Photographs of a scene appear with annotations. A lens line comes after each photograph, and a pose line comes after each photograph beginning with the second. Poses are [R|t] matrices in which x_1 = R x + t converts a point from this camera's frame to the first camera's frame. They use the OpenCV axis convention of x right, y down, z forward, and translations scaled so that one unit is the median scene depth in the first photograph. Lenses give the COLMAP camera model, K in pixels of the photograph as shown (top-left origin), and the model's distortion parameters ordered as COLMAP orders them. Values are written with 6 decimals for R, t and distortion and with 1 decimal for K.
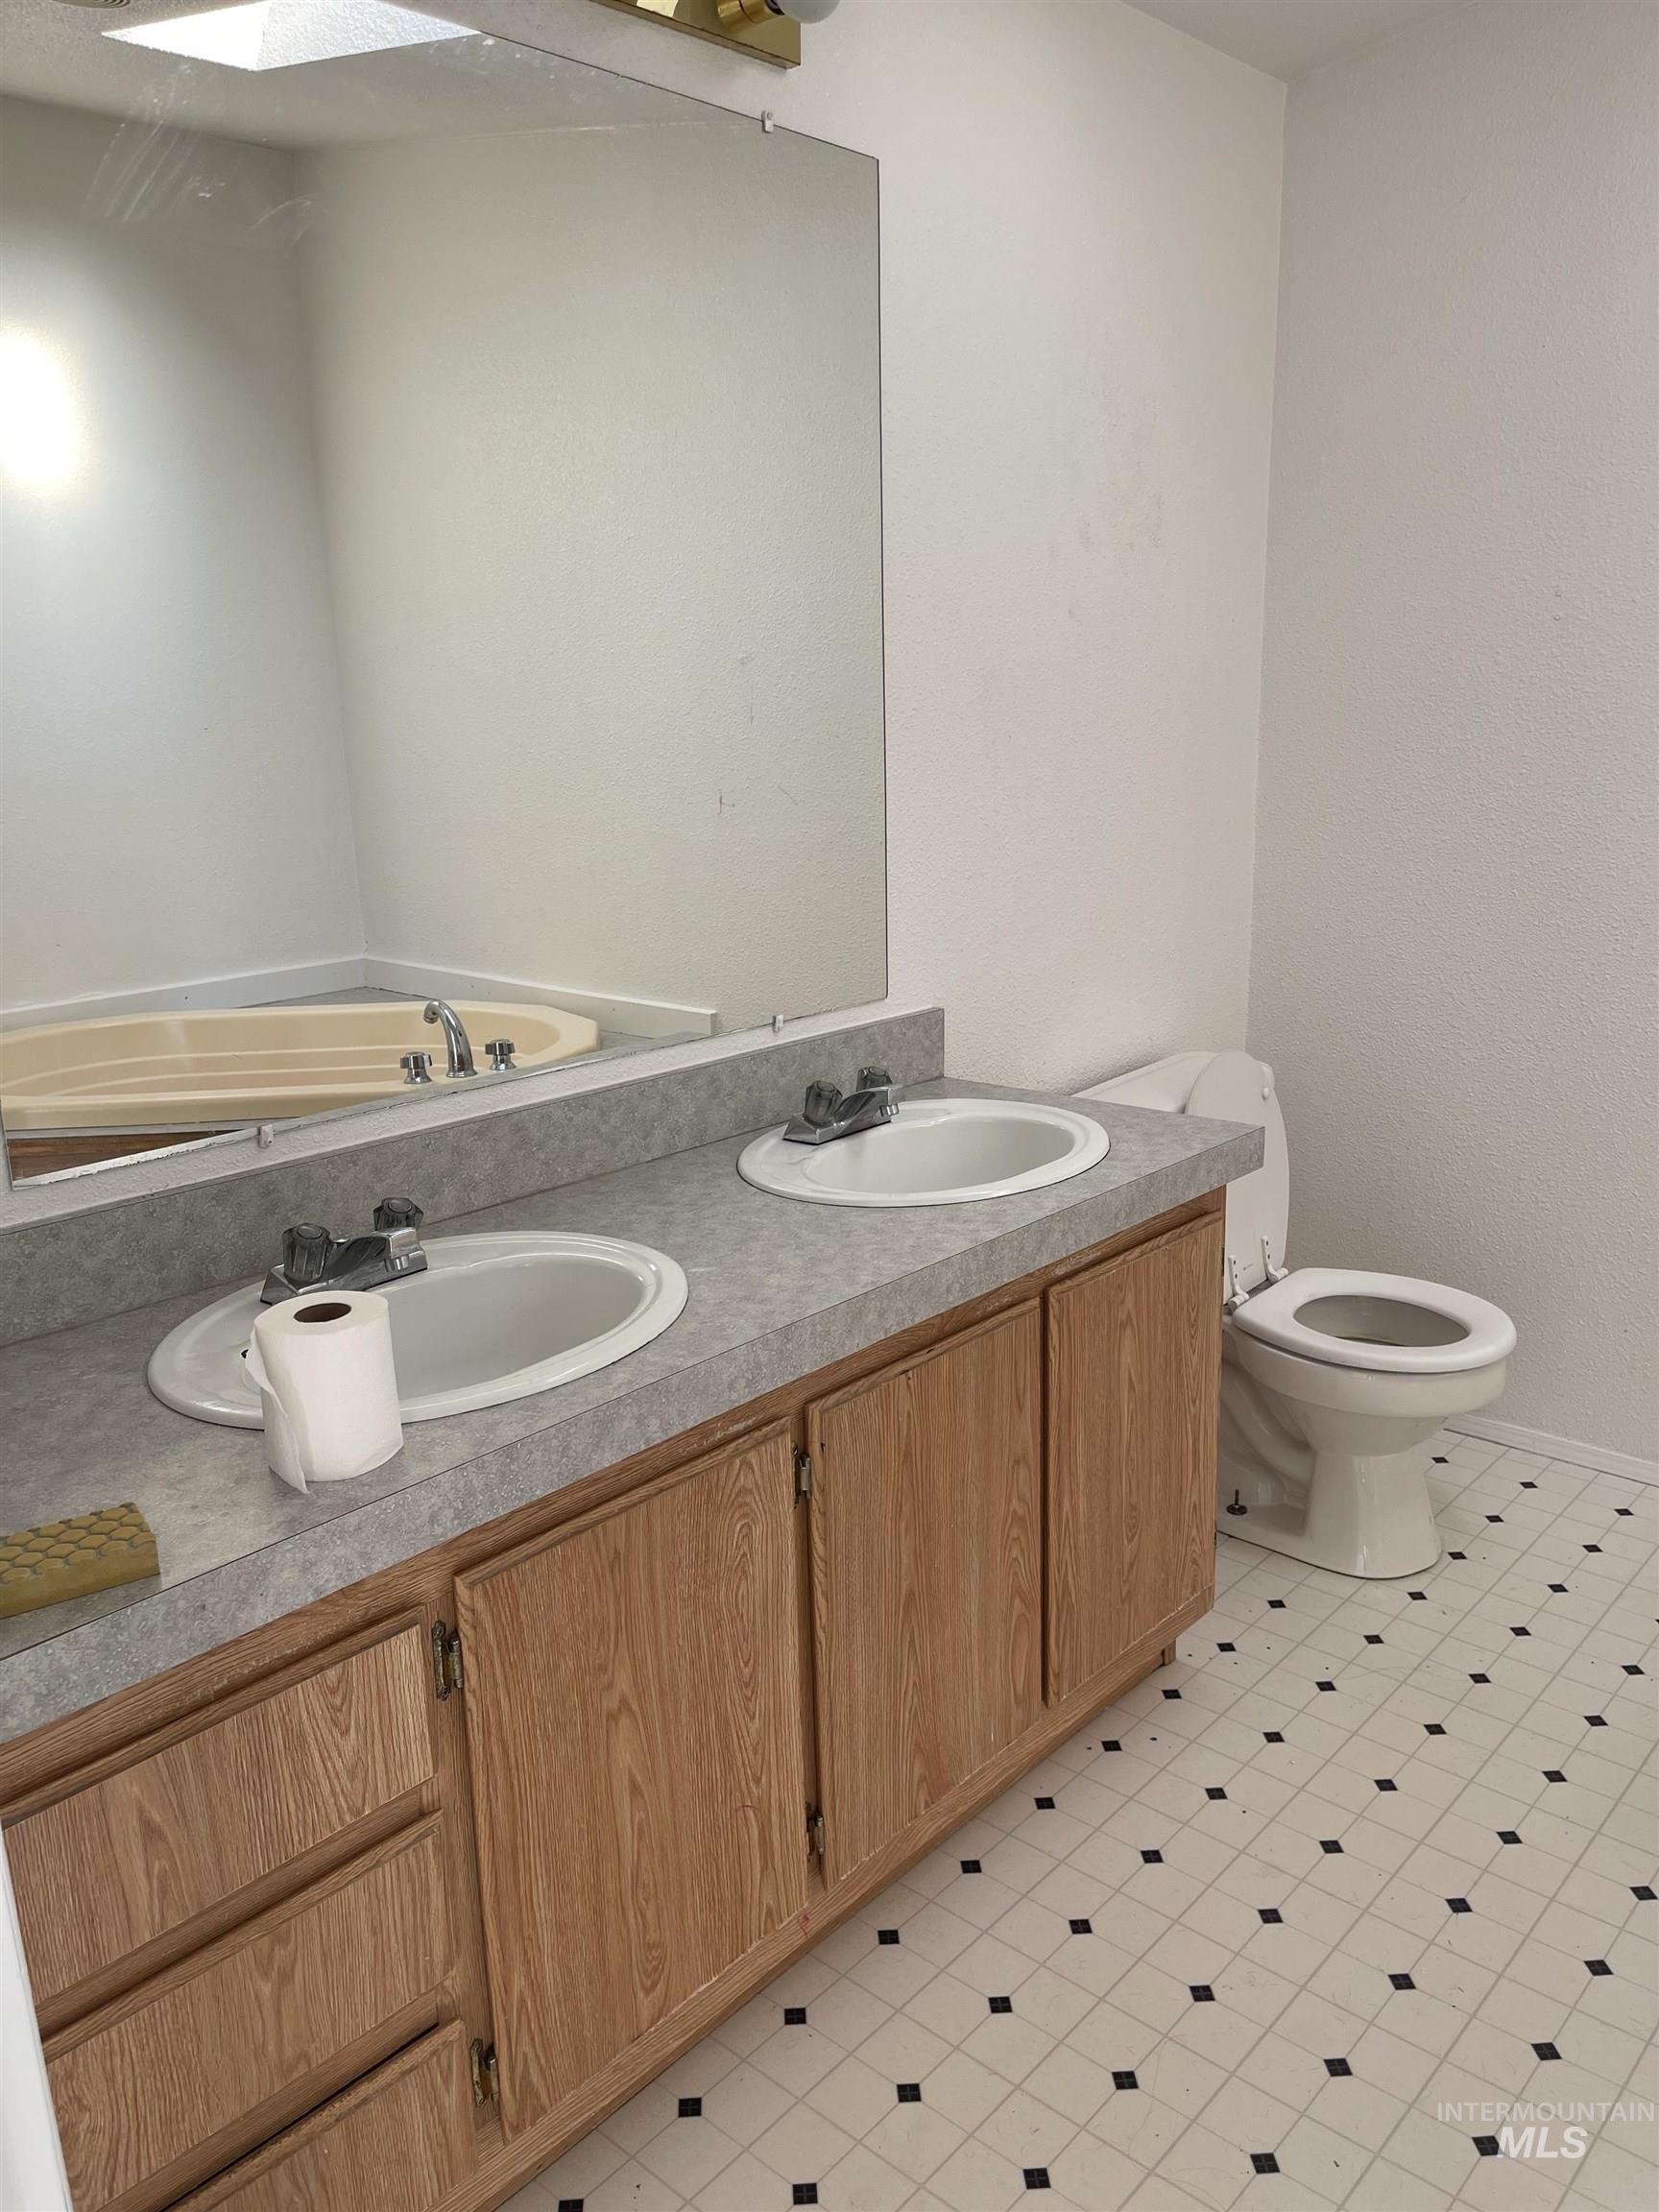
lens RADIAL K [[1615.2, 0, 829.5], [0, 1615.2, 1106.0], [0, 0, 1]] dist [0.007592, -0.068543]
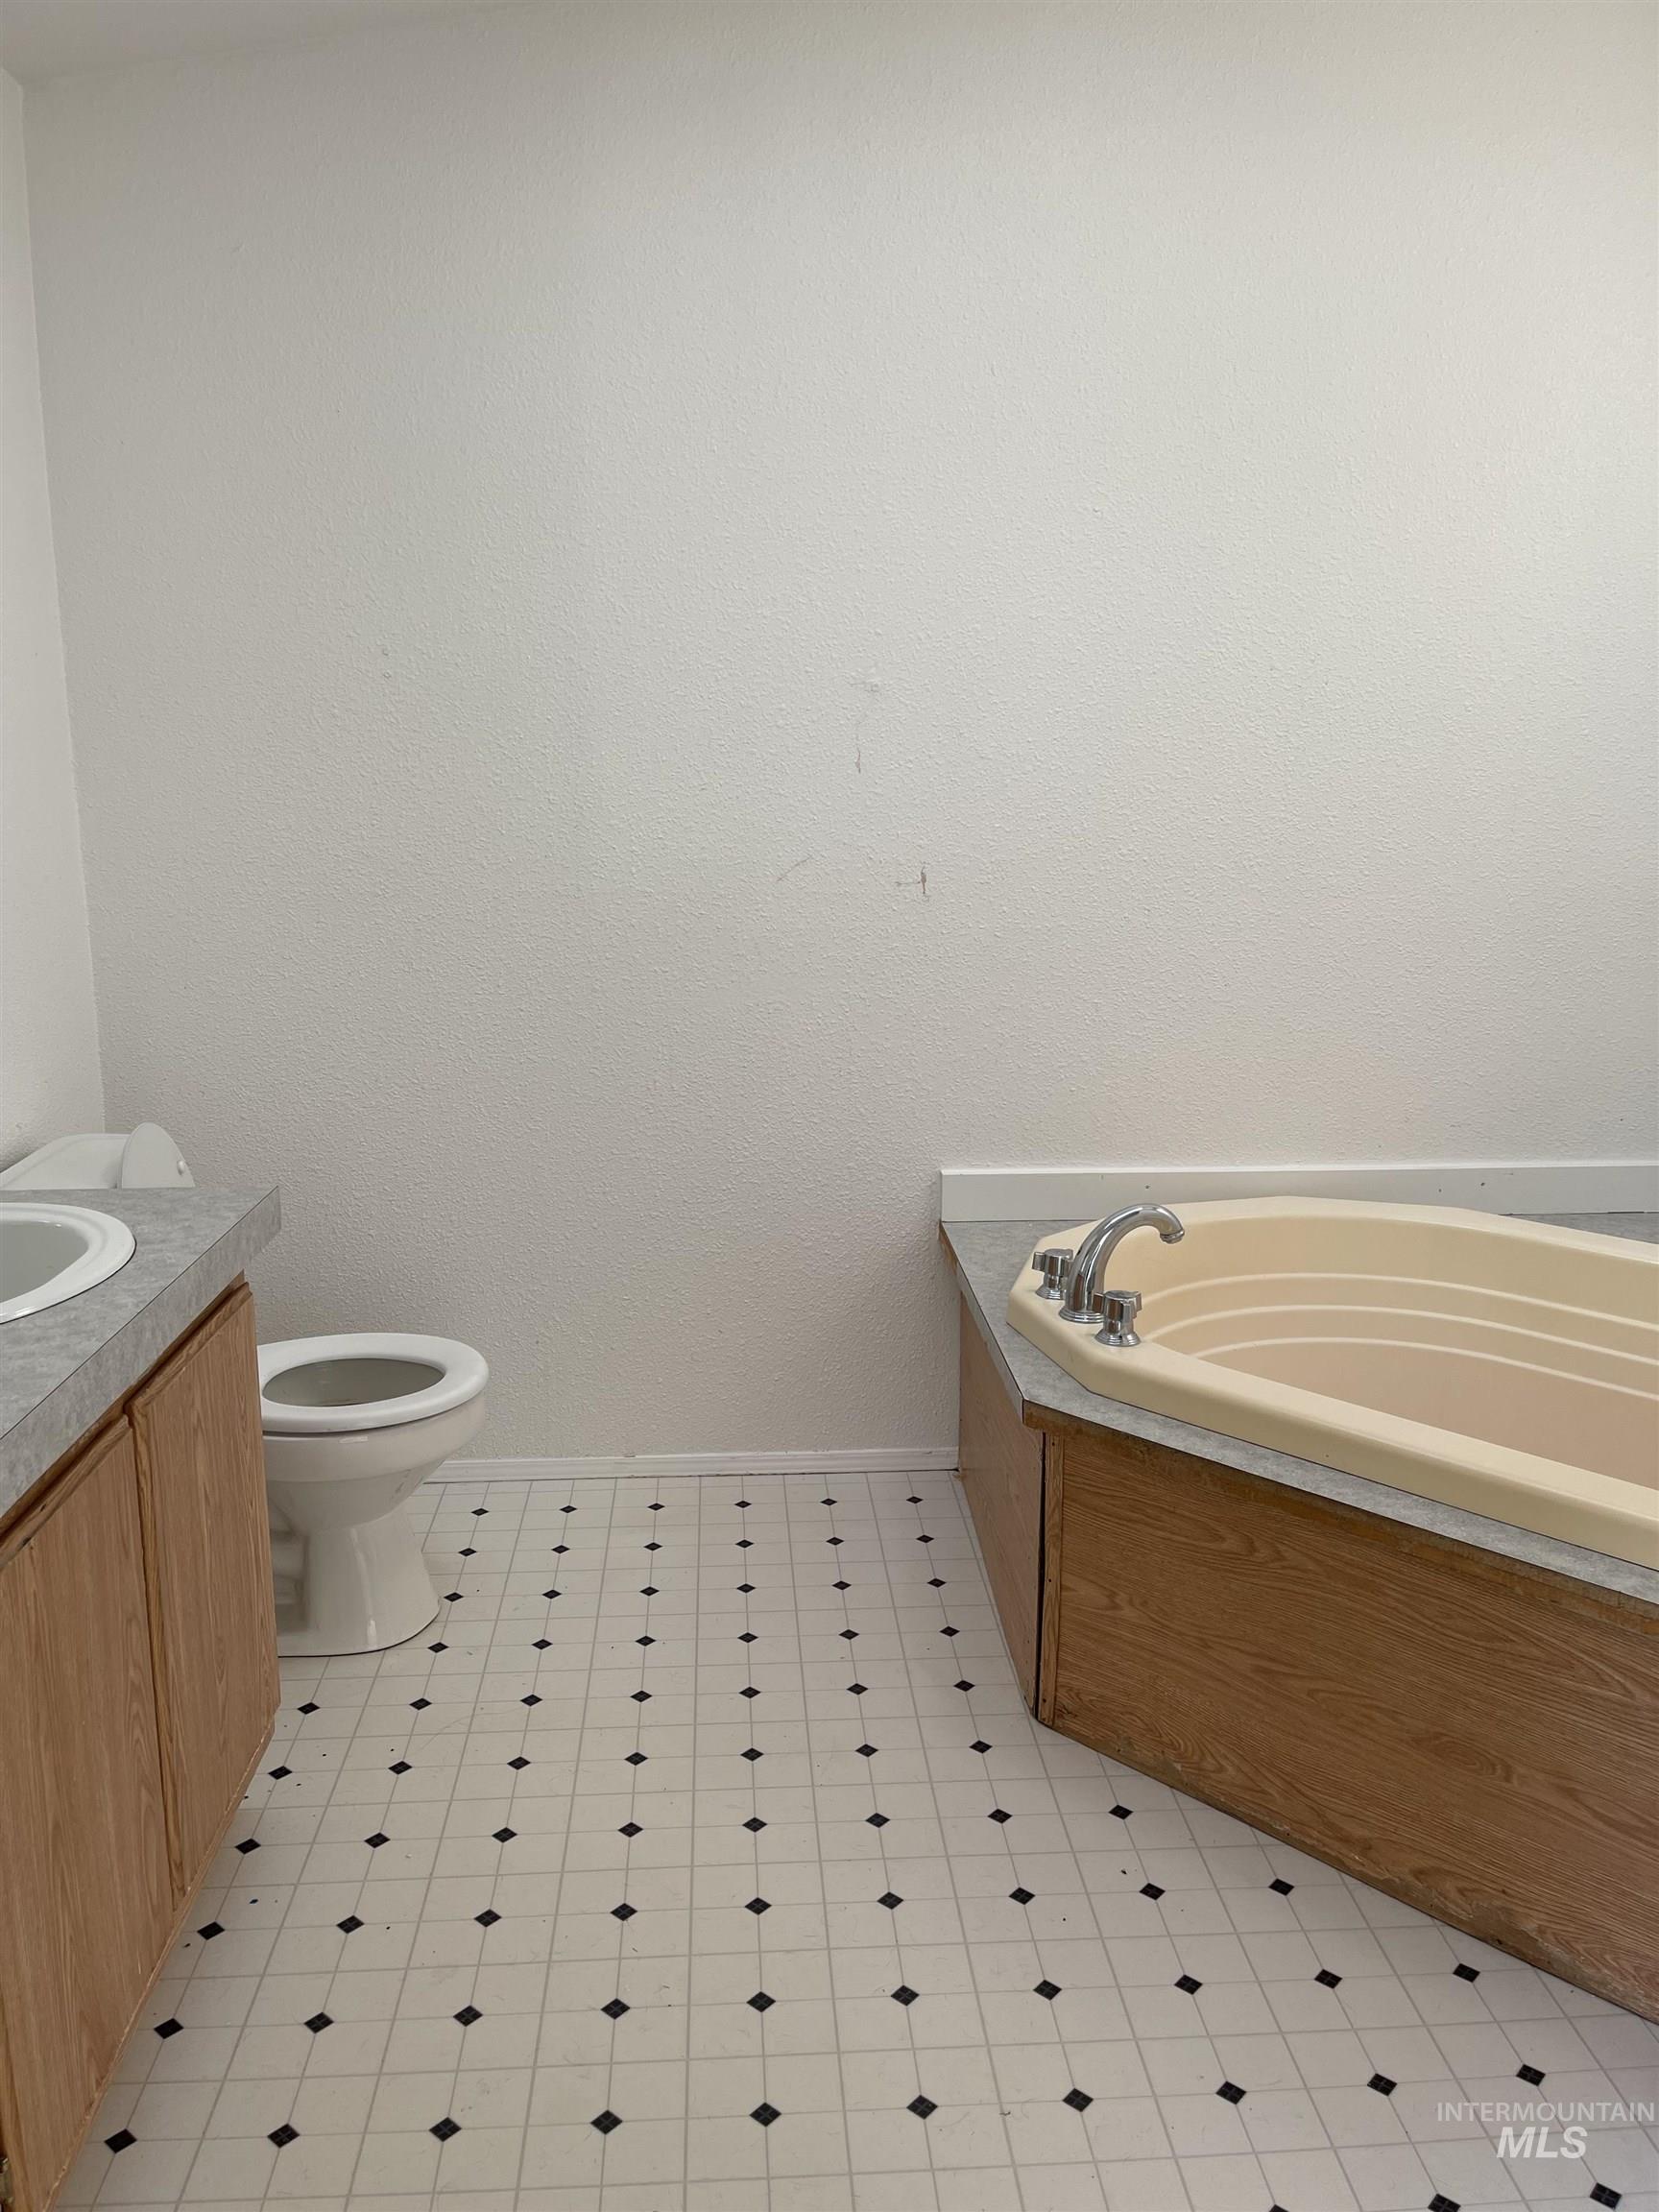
lens RADIAL K [[1625.9, 0, 828.3], [0, 1625.9, 1100.6], [0, 0, 1]] dist [0.033385, -0.076972]
pose [[0.681638, -0.105879, 0.723988, -0.197925], [0.150432, 0.988616, 0.002947, 0.009924], [-0.716058, 0.106902, 0.689806, 0.138742]]
